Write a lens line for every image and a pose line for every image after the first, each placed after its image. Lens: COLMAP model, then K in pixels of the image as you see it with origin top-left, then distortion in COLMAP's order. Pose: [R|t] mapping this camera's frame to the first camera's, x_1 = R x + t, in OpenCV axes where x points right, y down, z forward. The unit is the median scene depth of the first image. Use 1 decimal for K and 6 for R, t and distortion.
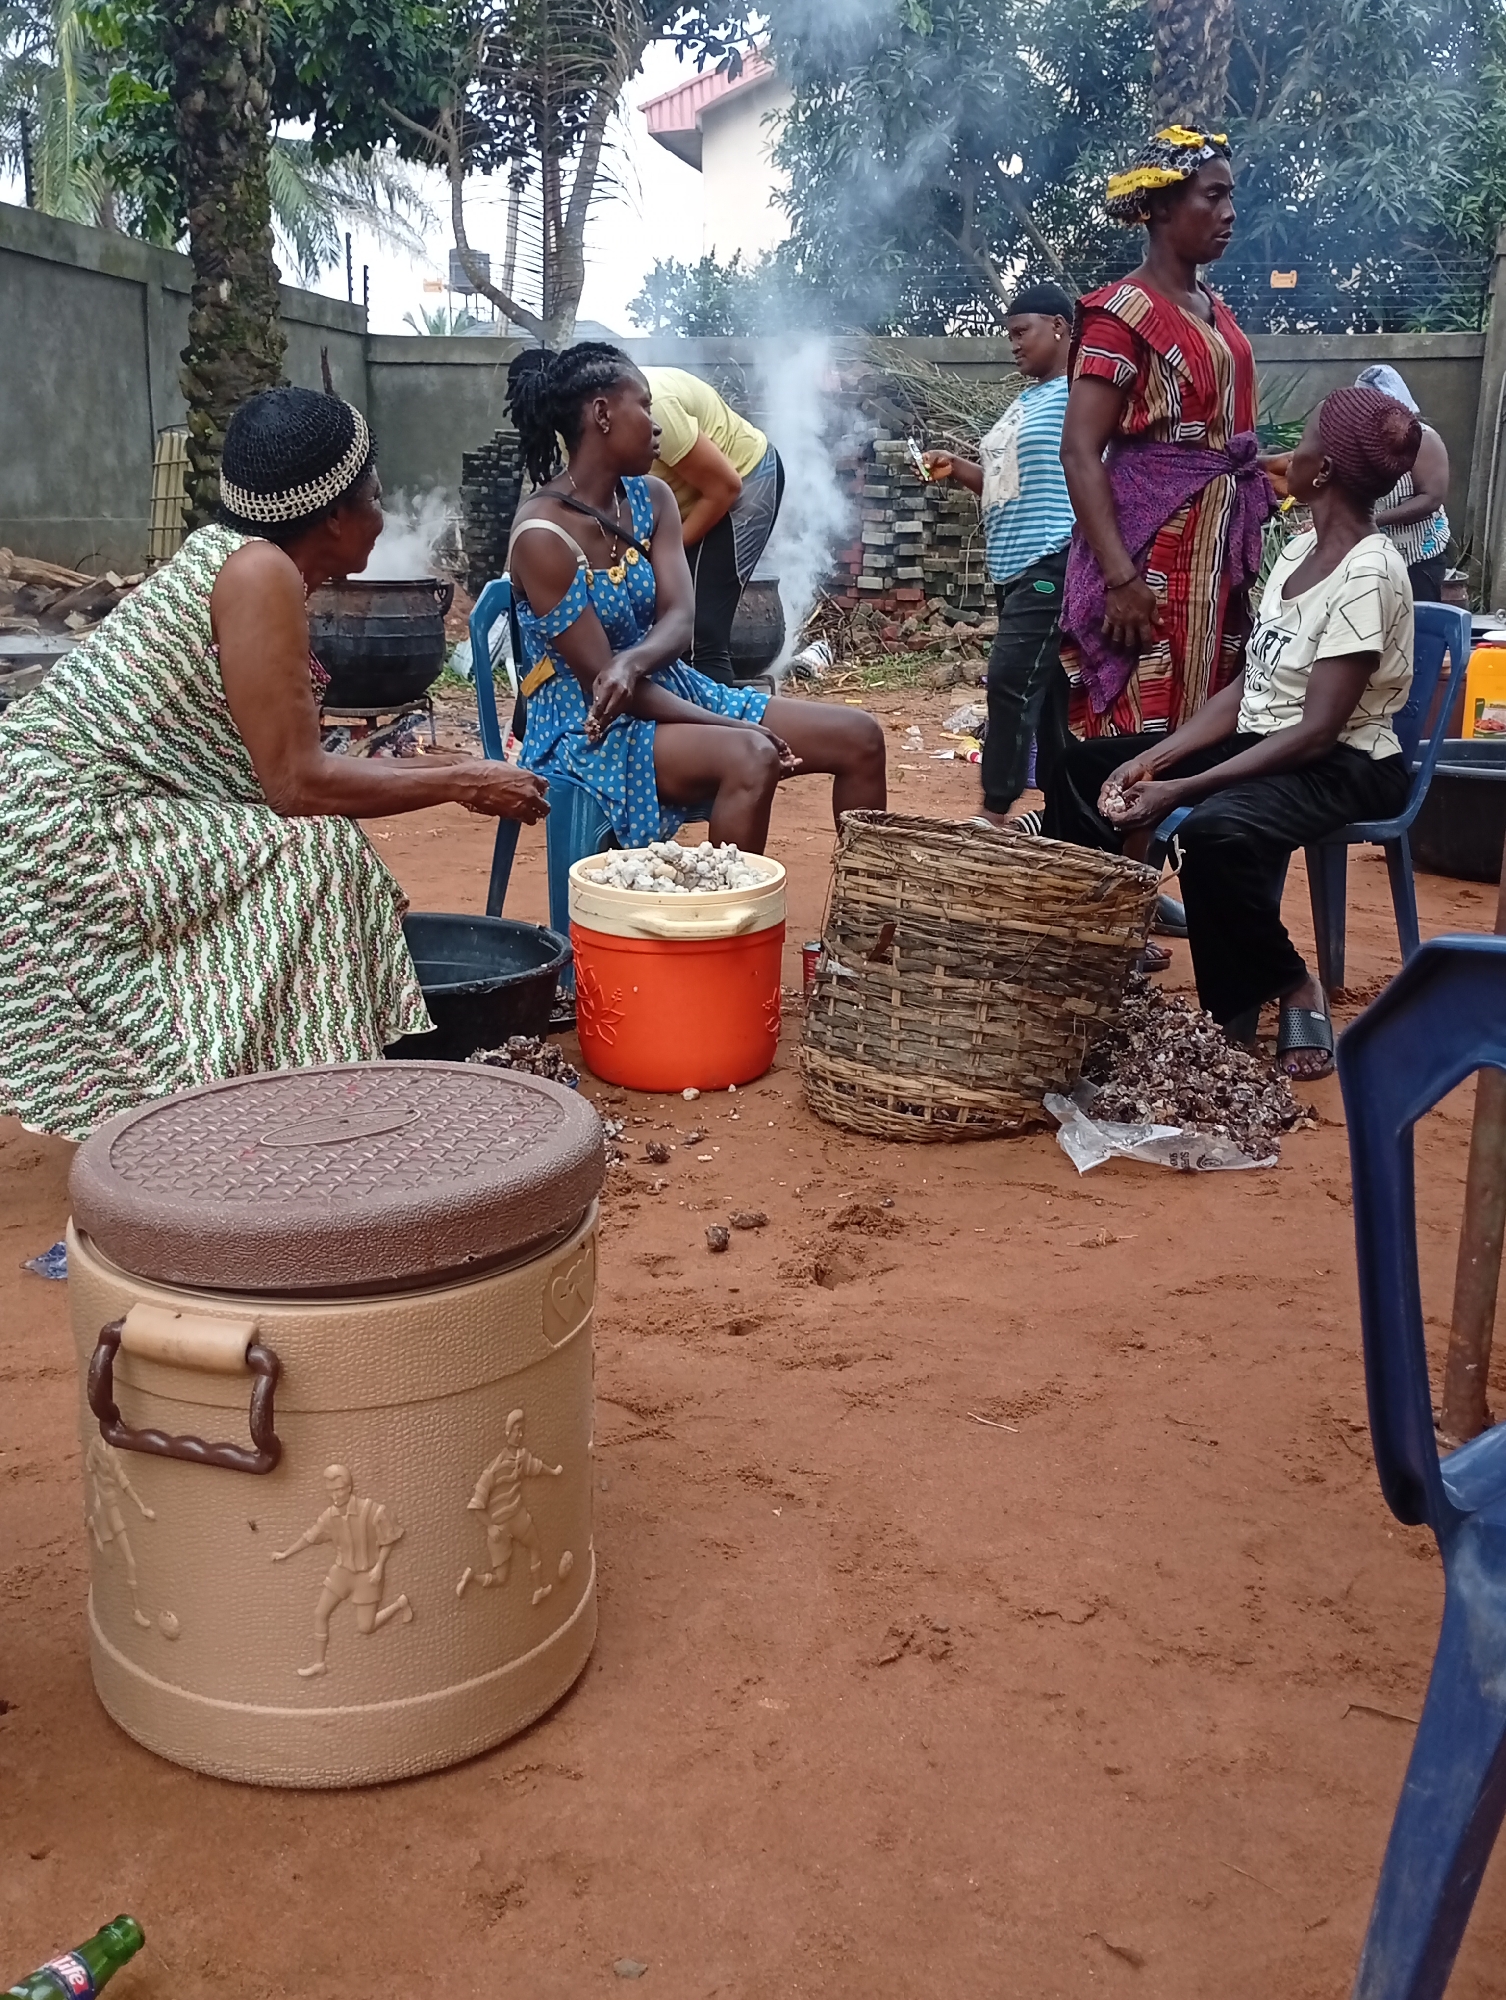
lens RADIAL K [[2043.6, 0, 753.0], [0, 2043.6, 1000.0], [0, 0, 1]] dist [0.007016, -0.049836]
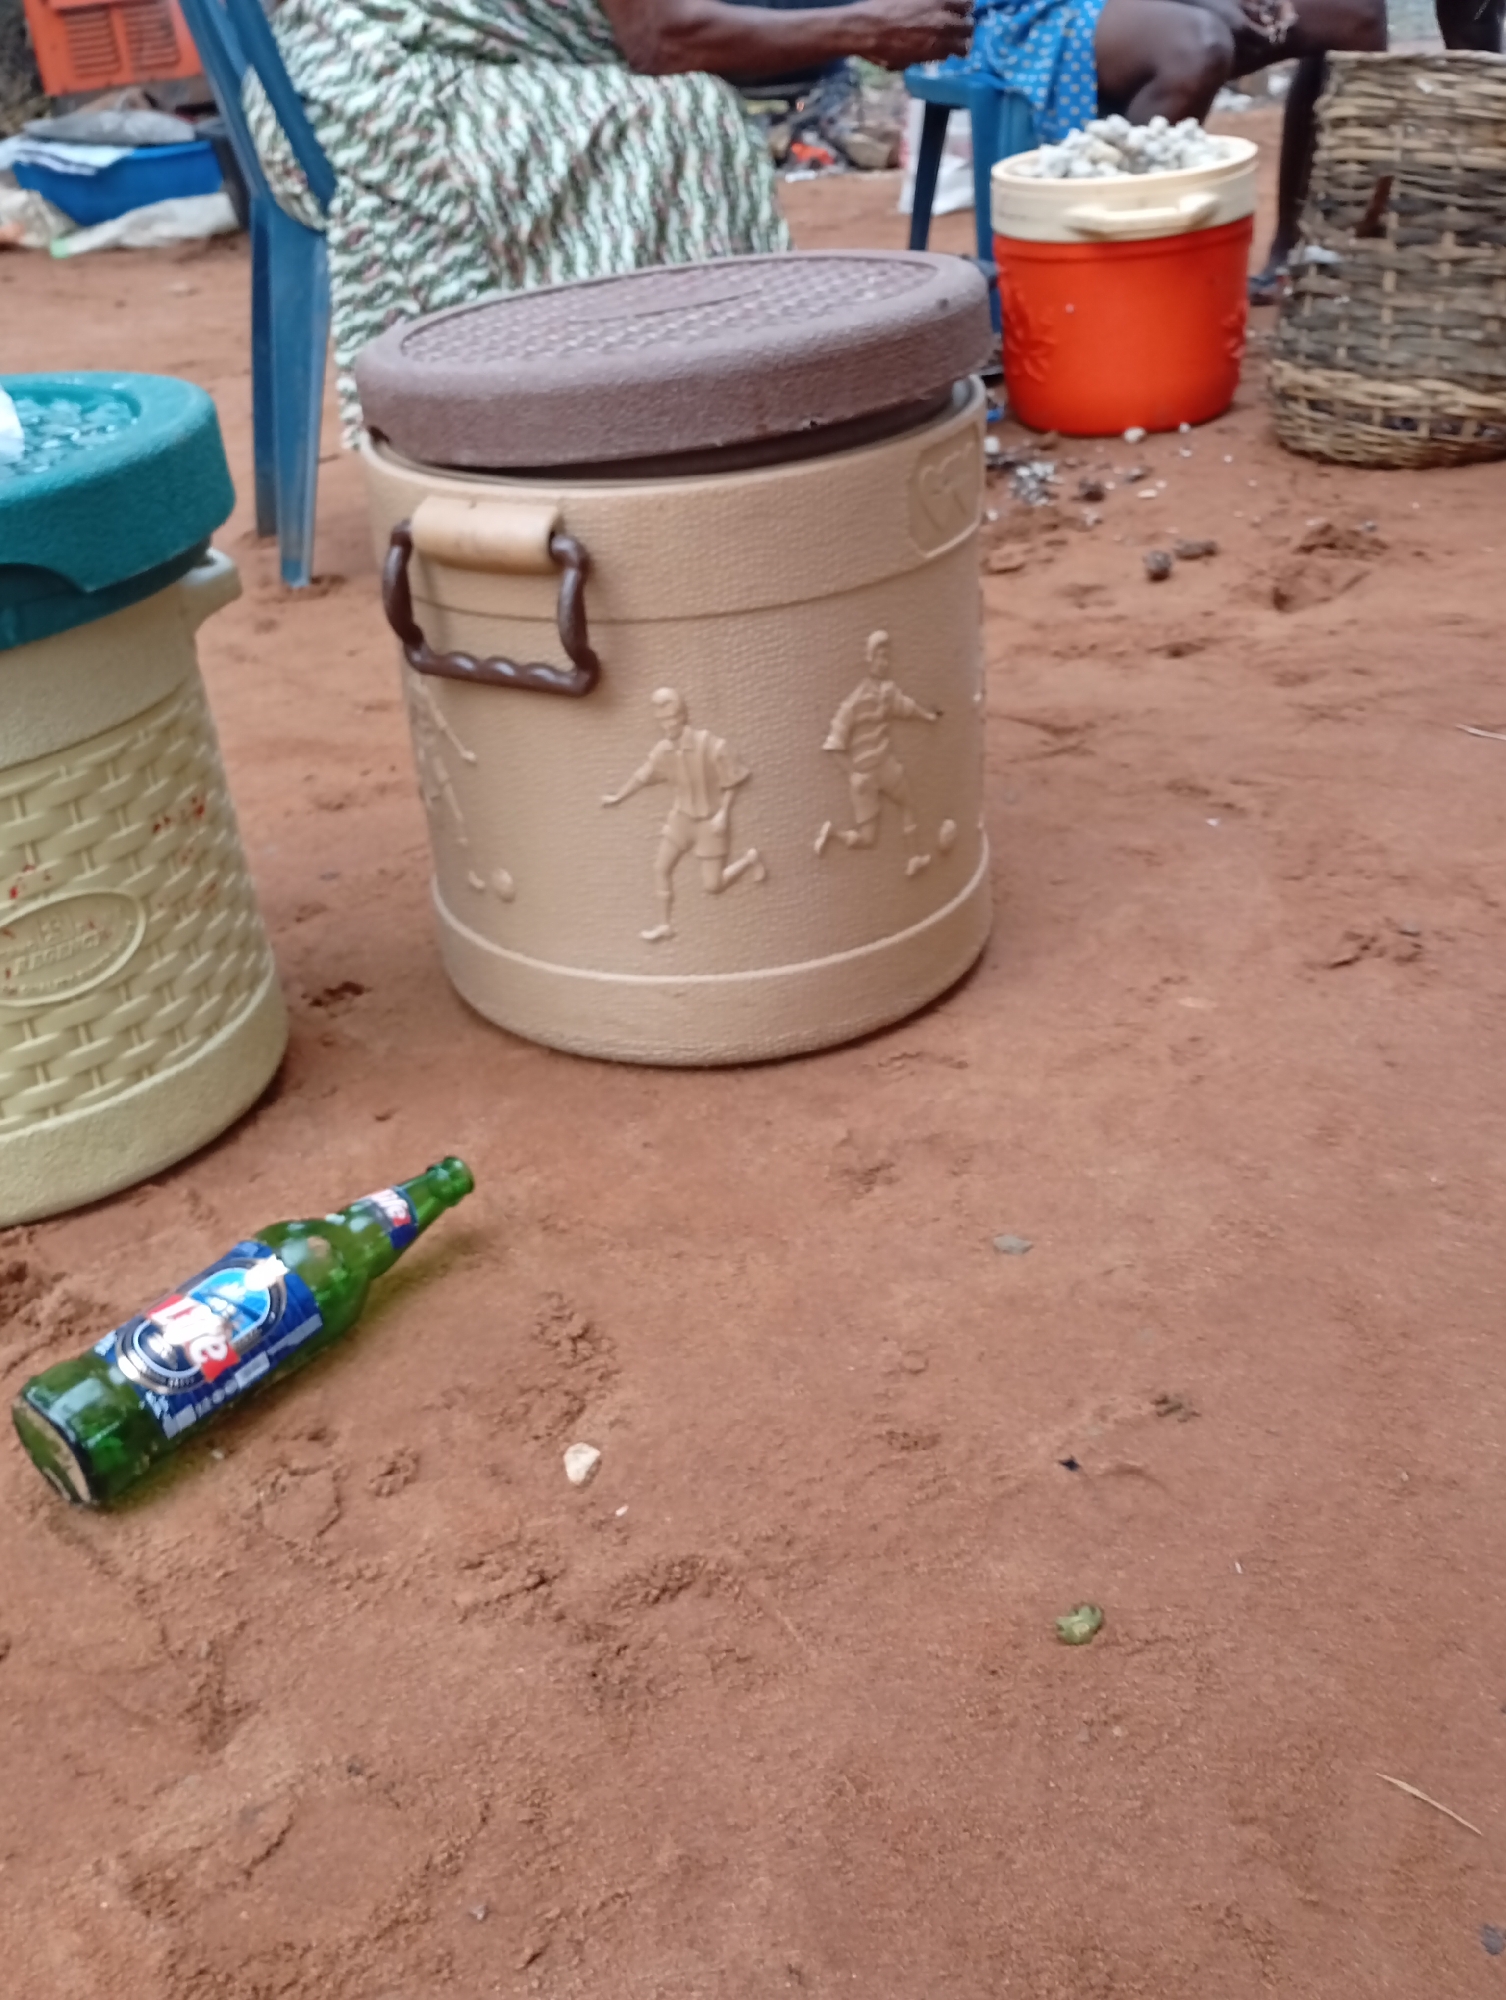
lens RADIAL K [[2219.8, 0, 576.3], [0, 2219.8, 999.4], [0, 0, 1]] dist [0.055770, -0.149221]
pose [[0.963435, 0.021920, -0.267043, 0.009821], [0.056223, 0.957921, 0.281473, 0.074596], [0.261976, -0.286195, 0.921662, 0.080064]]
